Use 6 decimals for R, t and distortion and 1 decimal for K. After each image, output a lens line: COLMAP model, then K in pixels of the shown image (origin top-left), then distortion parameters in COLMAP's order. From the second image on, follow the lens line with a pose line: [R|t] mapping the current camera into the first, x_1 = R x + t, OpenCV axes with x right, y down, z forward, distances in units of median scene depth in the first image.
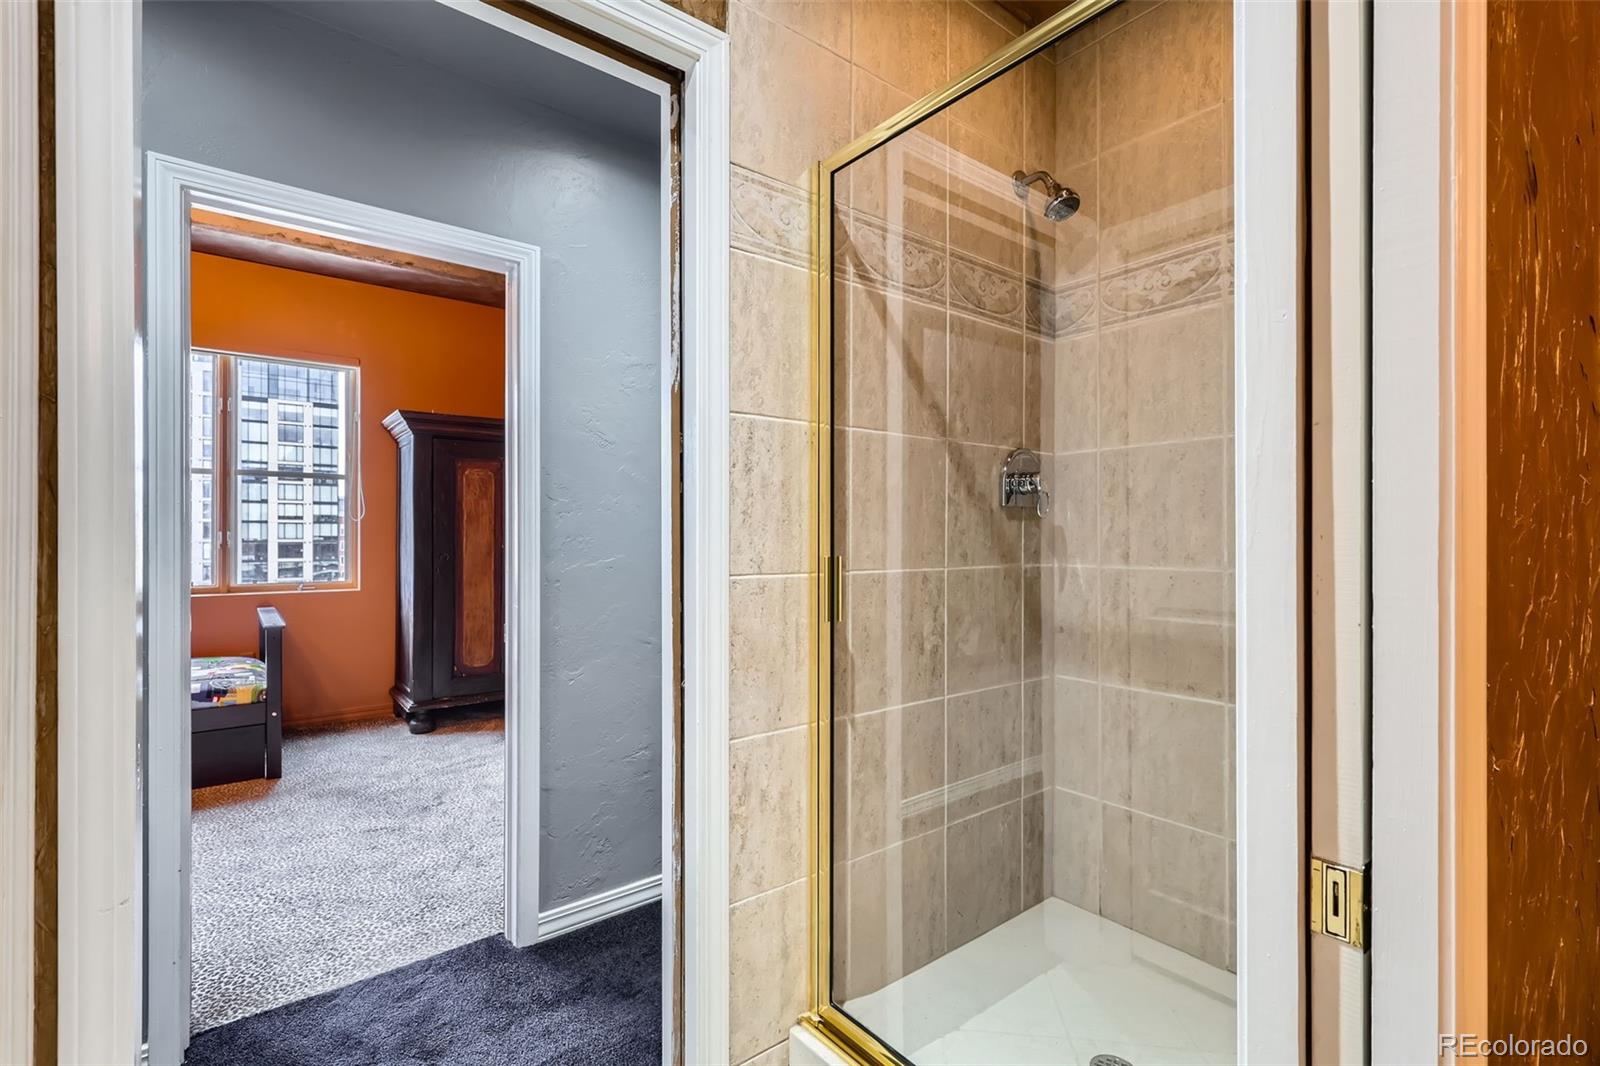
lens RADIAL K [[744.7, 0, 800.8], [0, 744.7, 533.0], [0, 0, 1]] dist [0.007032, -0.001938]
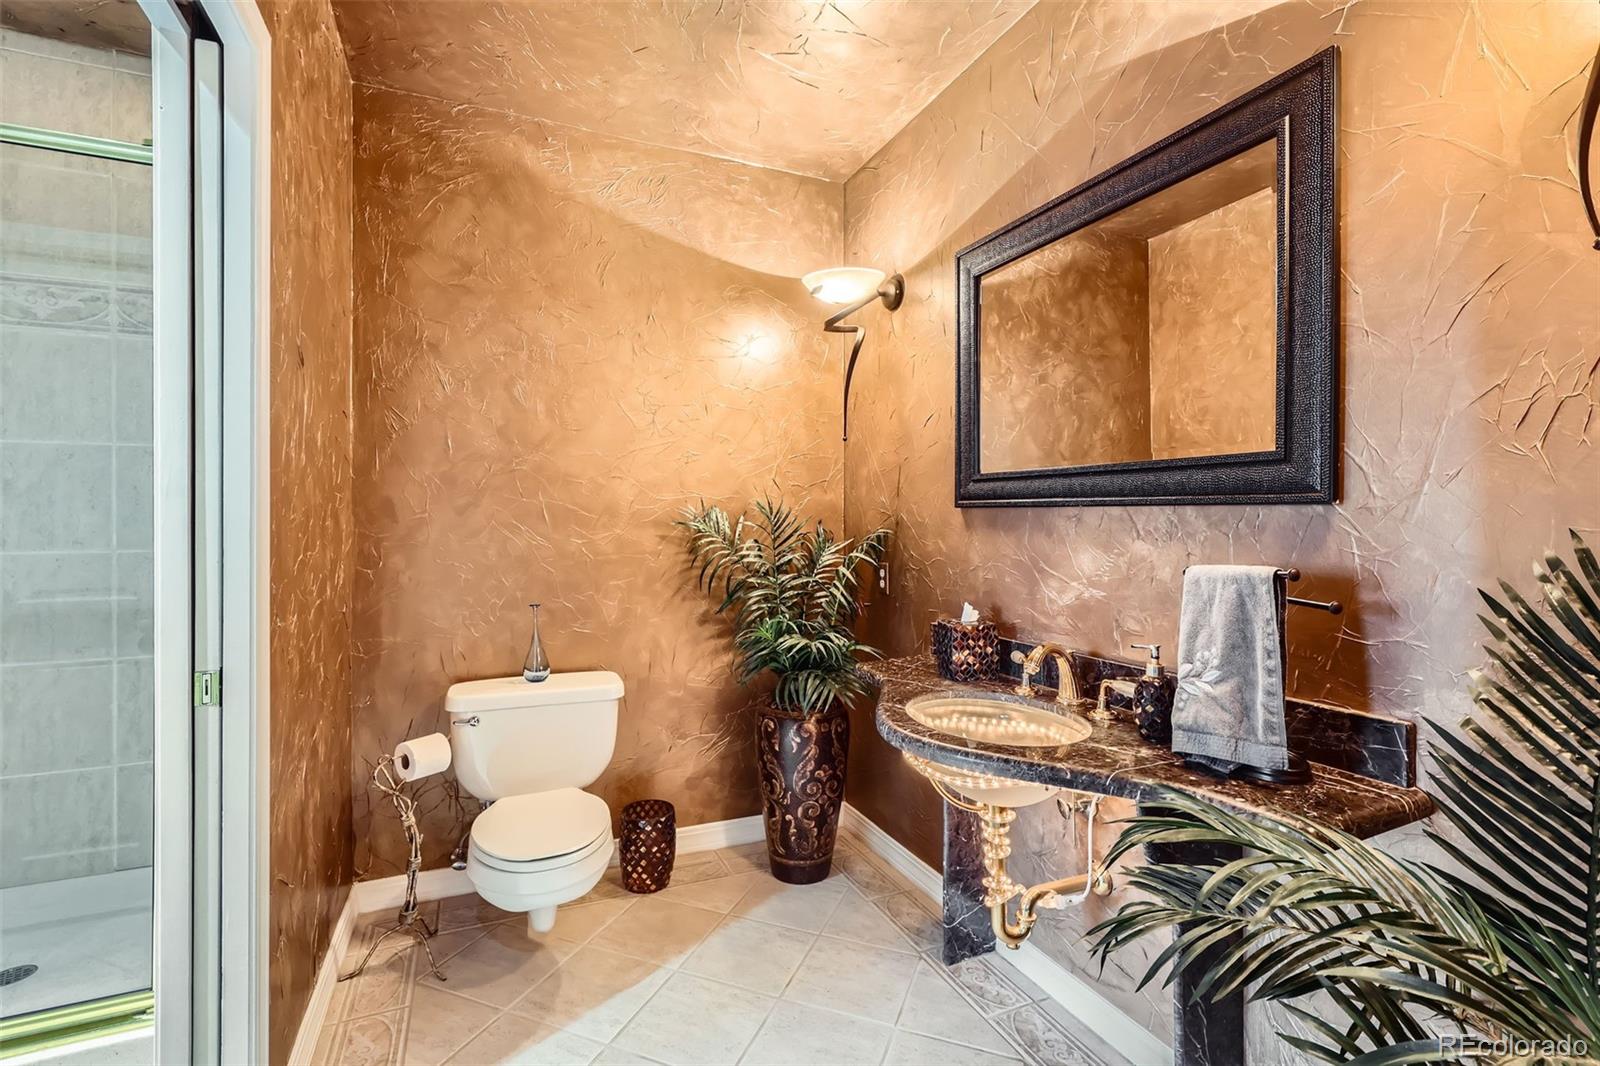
lens RADIAL K [[744.7, 0, 800.6], [0, 744.7, 523.9], [0, 0, 1]] dist [0.007032, -0.001938]
pose [[0.273593, -0.001910, 0.961844, -0.312775], [-0.002236, 0.999994, 0.002622, -0.001664], [-0.961843, -0.002868, 0.273587, -0.435243]]
